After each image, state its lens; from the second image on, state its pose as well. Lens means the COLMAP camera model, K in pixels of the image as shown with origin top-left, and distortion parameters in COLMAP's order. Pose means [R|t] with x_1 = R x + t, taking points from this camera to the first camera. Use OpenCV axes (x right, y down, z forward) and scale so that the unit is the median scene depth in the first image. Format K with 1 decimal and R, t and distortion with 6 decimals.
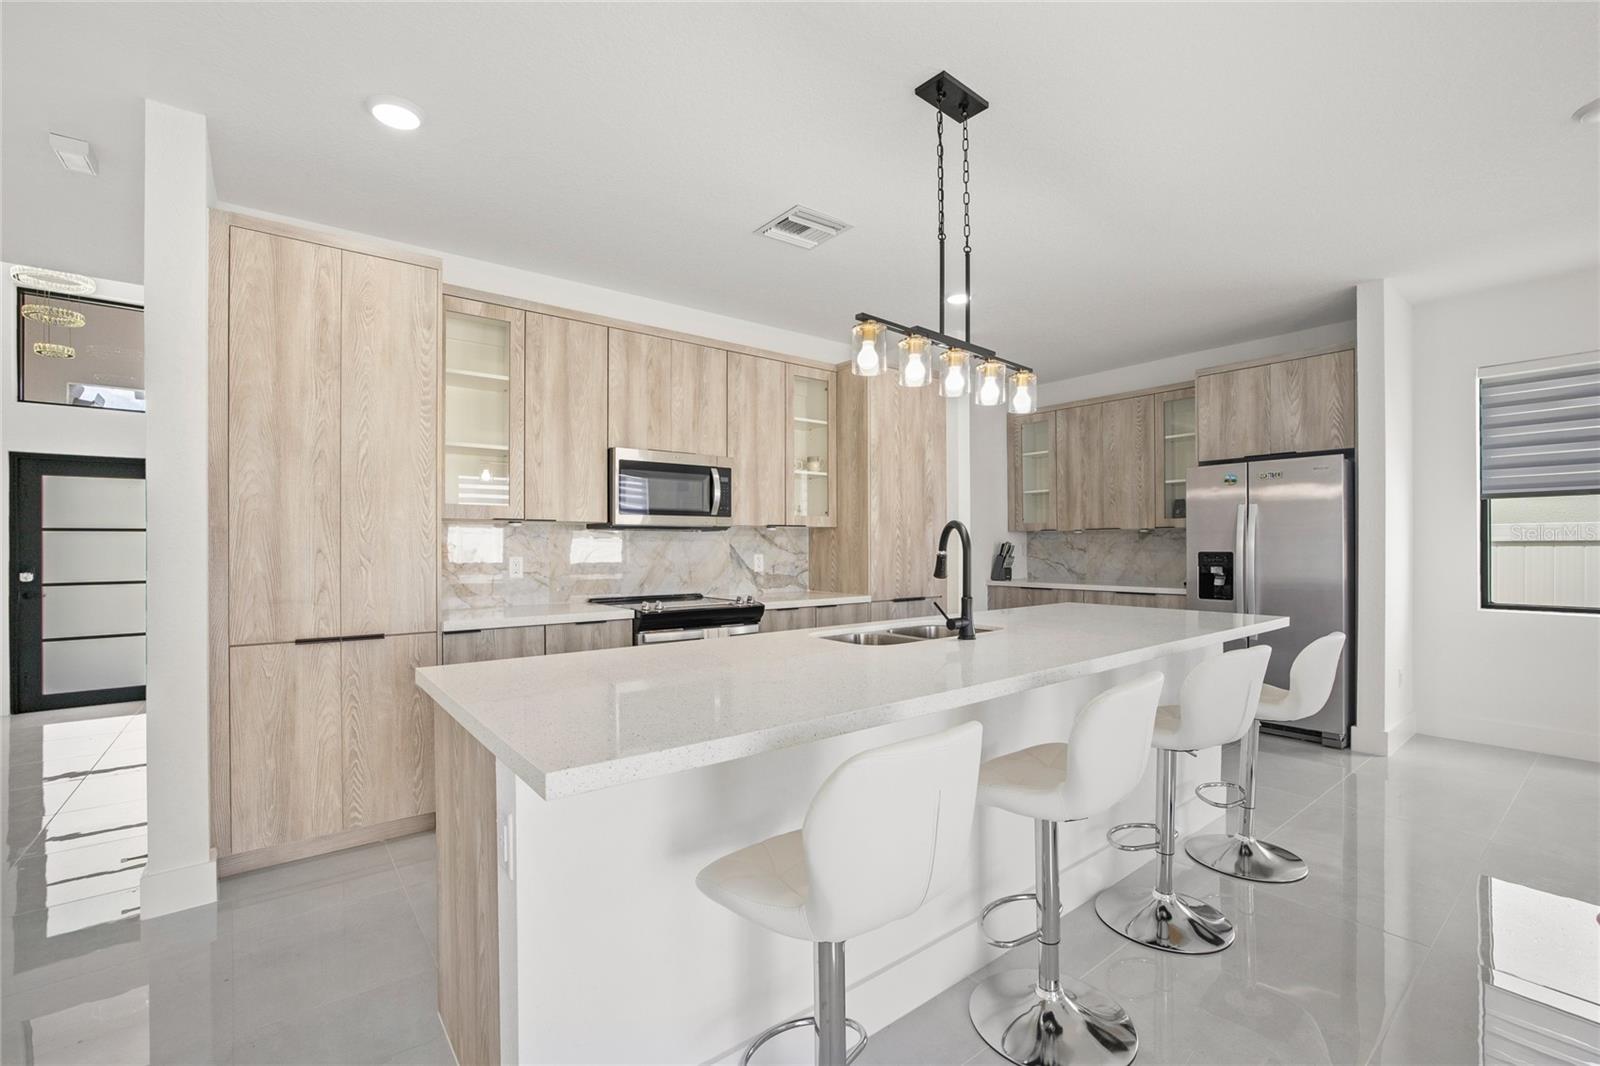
lens RADIAL K [[677.3, 0, 793.5], [0, 677.3, 545.6], [0, 0, 1]] dist [-0.027198, 0.008648]
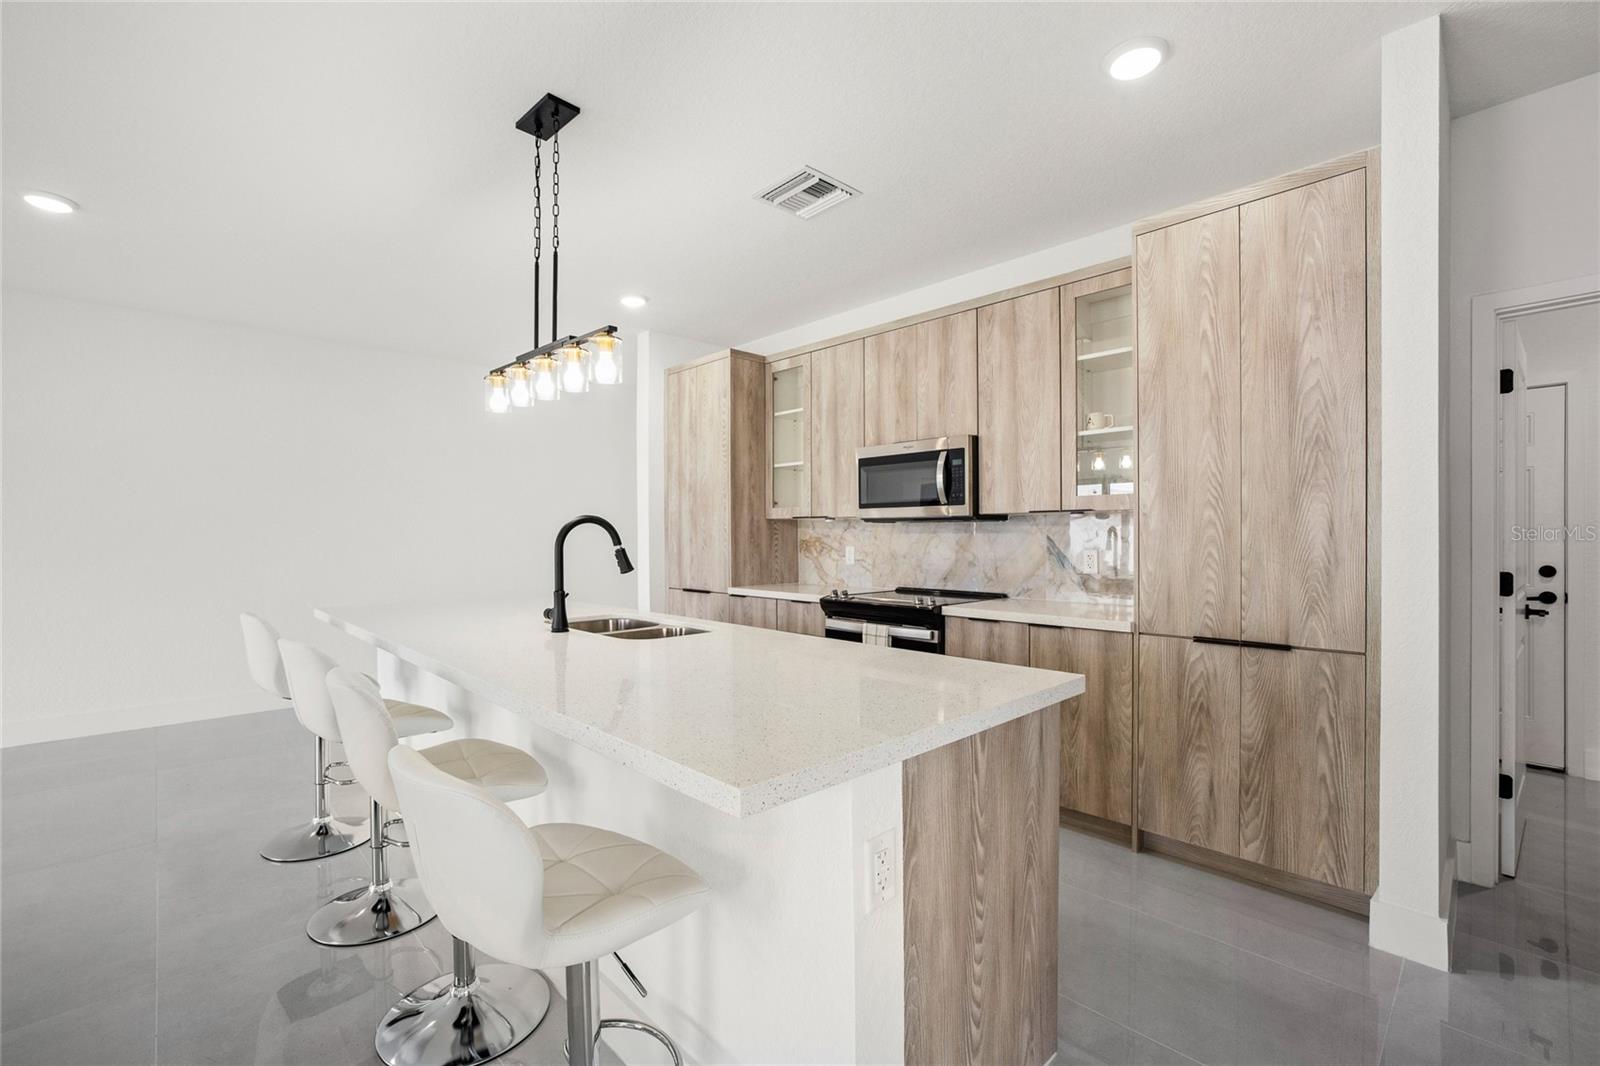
lens RADIAL K [[677.3, 0, 795.0], [0, 677.3, 532.9], [0, 0, 1]] dist [-0.027198, 0.008648]
pose [[0.132876, -0.002220, -0.991130, 0.699421], [0.002290, 0.999996, -0.001932, -0.005402], [0.991130, -0.002013, 0.132881, 0.651776]]
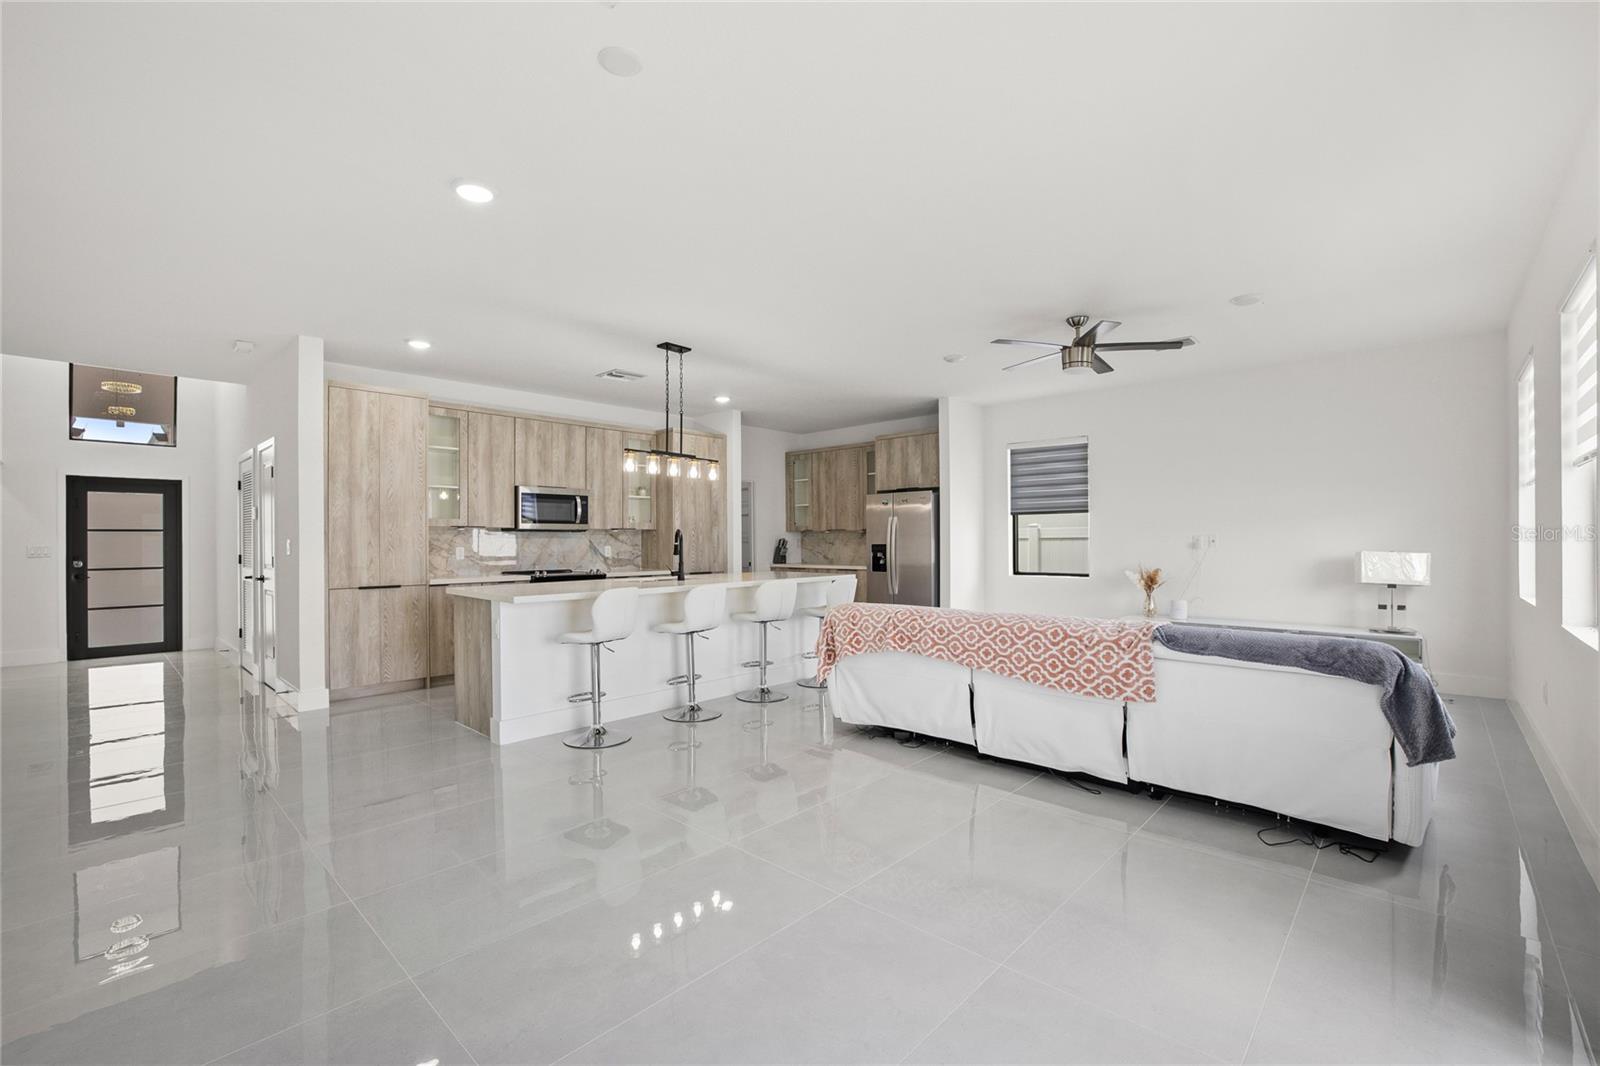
lens RADIAL K [[677.3, 0, 792.7], [0, 677.3, 541.5], [0, 0, 1]] dist [-0.027198, 0.008648]
pose [[0.988088, -0.001422, 0.153884, 0.152879], [0.001443, 0.999999, -0.000023, 0.002569], [-0.153883, 0.000245, 0.988089, -0.756525]]
